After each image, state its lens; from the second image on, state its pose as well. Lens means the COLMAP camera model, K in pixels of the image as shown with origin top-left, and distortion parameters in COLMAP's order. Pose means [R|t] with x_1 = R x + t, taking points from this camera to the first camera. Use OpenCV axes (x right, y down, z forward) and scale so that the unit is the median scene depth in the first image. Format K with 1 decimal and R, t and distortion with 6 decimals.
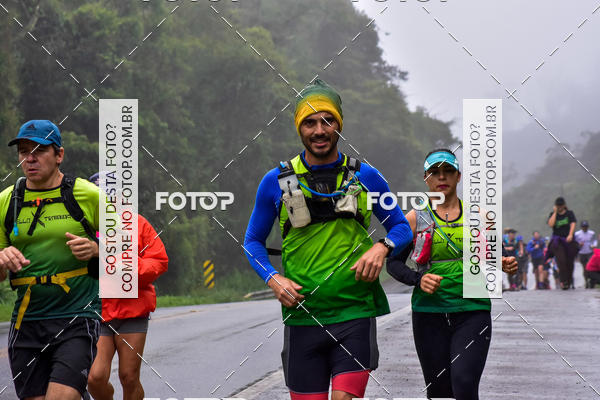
lens RADIAL K [[3800.5, 0, 291.7], [0, 3800.5, 211.2], [0, 0, 1]] dist [2.944717, 17.207257]
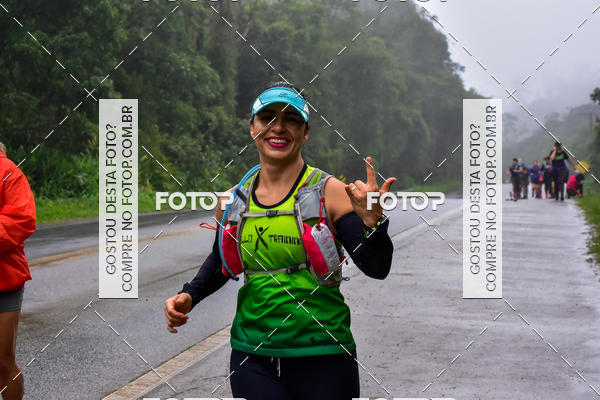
lens RADIAL K [[2969.0, 0, 301.4], [0, 2969.0, 200.2], [0, 0, 1]] dist [0.341529, 1.830923]
pose [[0.998964, 0.033074, -0.031250, 0.001313], [-0.032437, 0.999260, 0.020659, -0.002485], [0.031910, -0.019624, 0.999298, -0.308856]]
